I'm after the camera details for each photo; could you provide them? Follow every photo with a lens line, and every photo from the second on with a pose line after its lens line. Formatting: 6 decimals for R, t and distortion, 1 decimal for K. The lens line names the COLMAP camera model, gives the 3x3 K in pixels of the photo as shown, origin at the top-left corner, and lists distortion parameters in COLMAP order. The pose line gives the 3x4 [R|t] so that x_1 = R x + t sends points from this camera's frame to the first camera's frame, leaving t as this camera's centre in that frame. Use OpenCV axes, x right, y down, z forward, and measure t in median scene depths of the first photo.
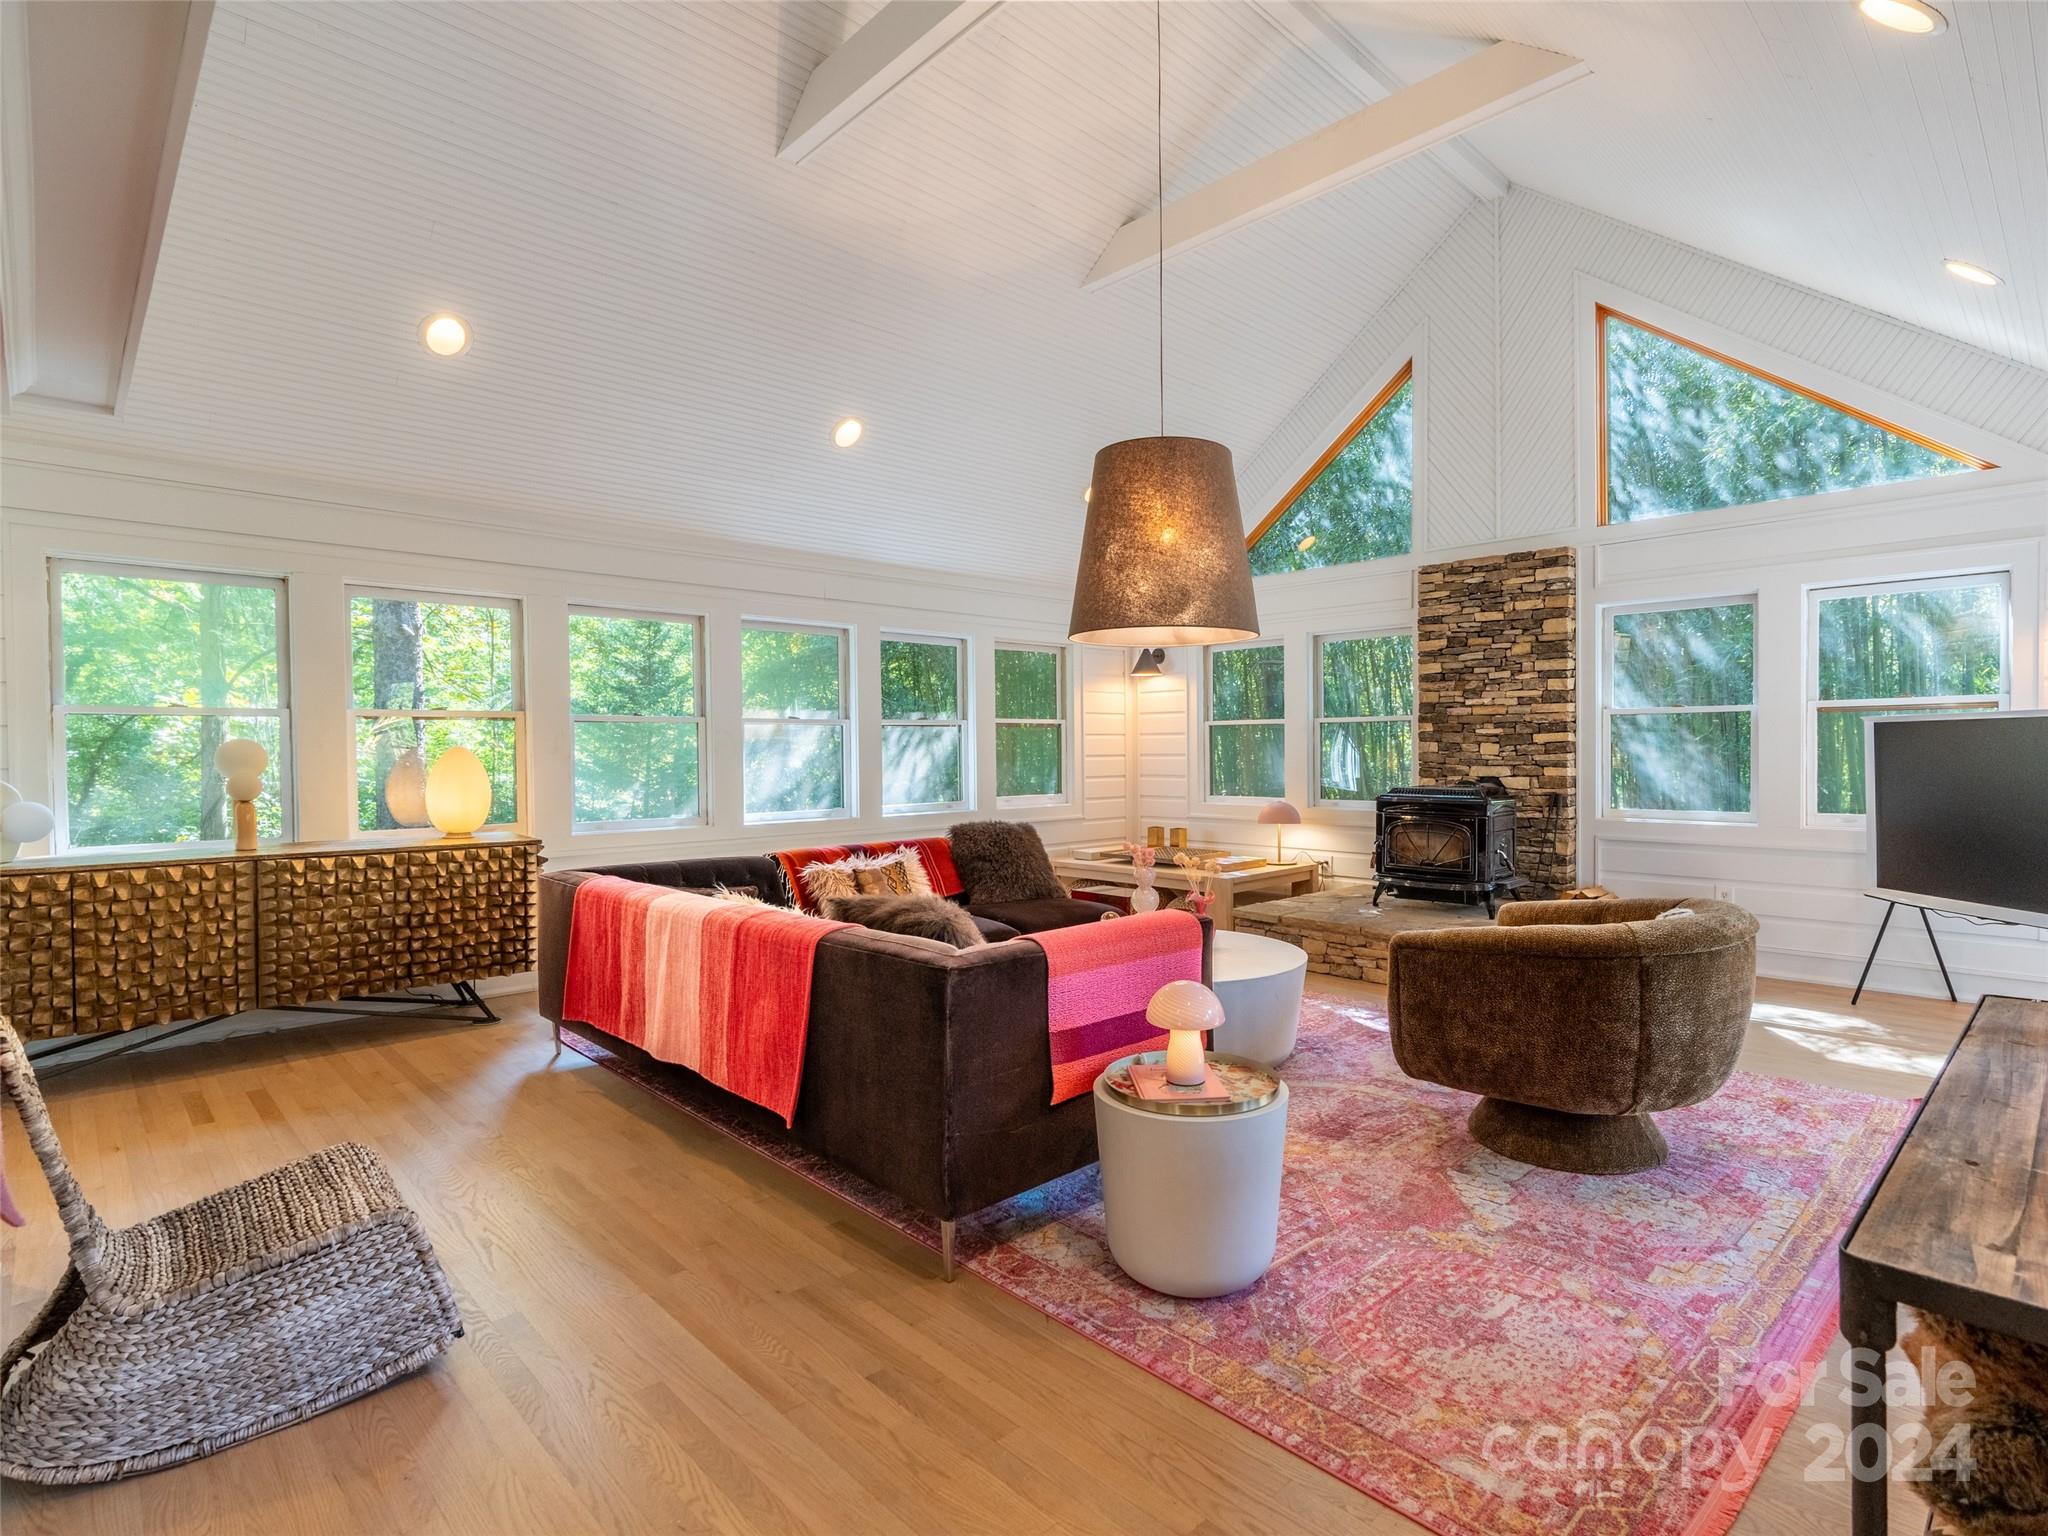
lens RADIAL K [[1039.5, 0, 1028.9], [0, 1039.5, 760.6], [0, 0, 1]] dist [-0.001724, -0.000504]
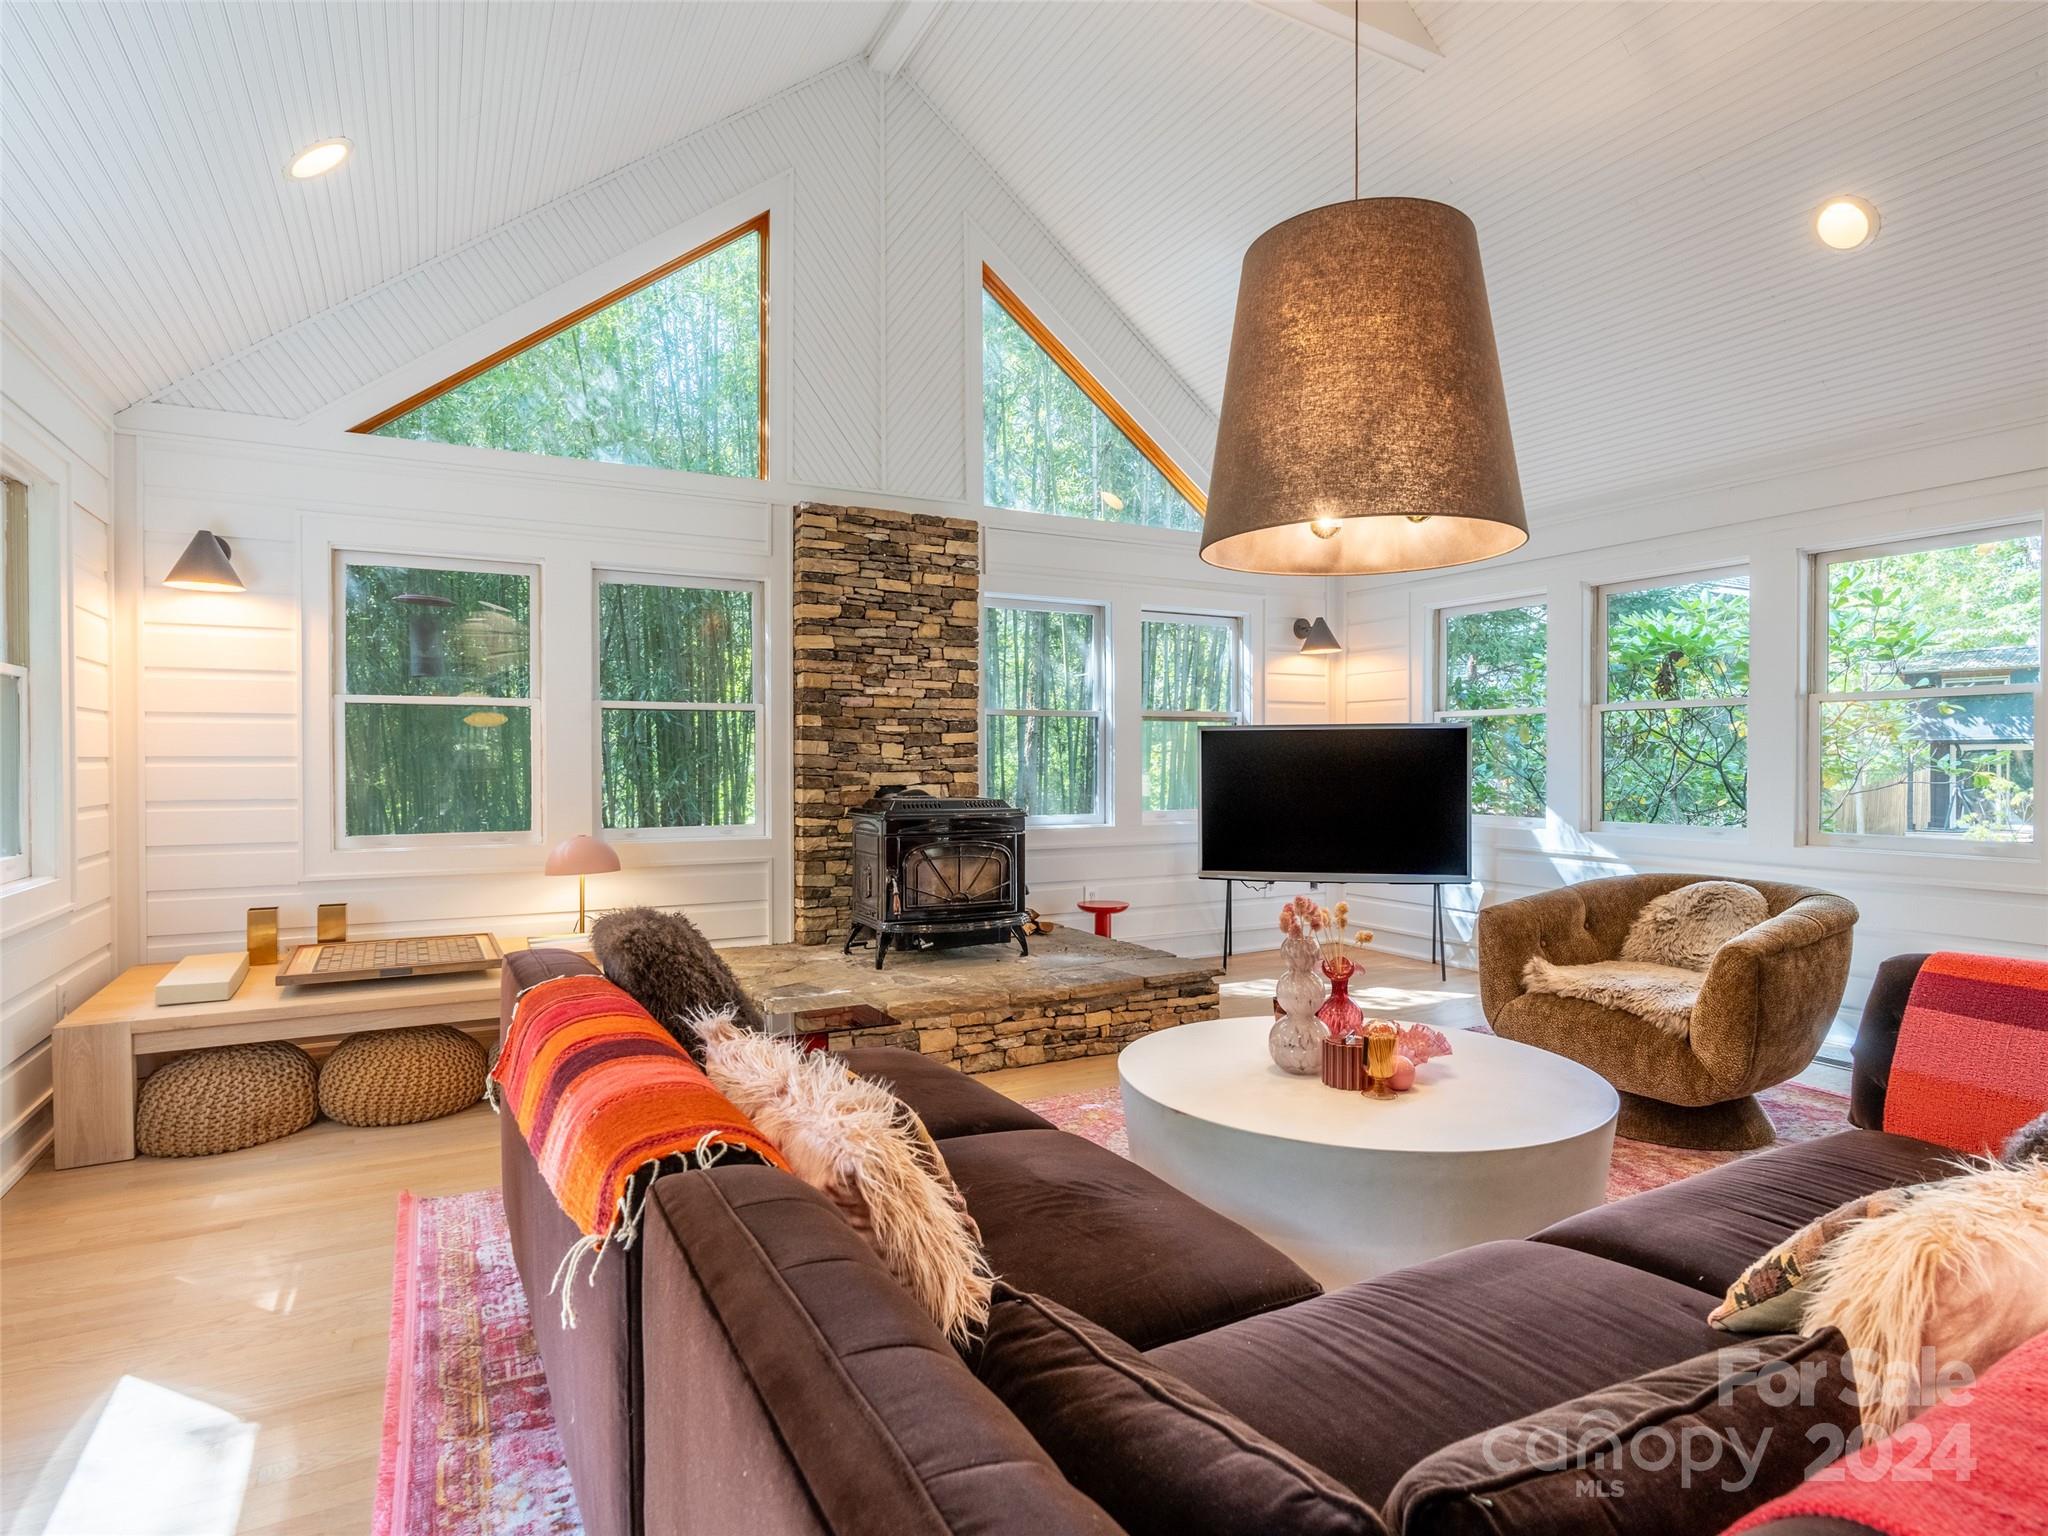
lens RADIAL K [[1105.2, 0, 1028.0], [0, 1105.2, 762.8], [0, 0, 1]] dist [-0.000499, 0.000554]
pose [[0.249920, 0.007248, 0.968239, -0.358822], [0.012780, 0.999860, -0.010784, 0.008691], [-0.968182, 0.015070, 0.249793, 0.691817]]
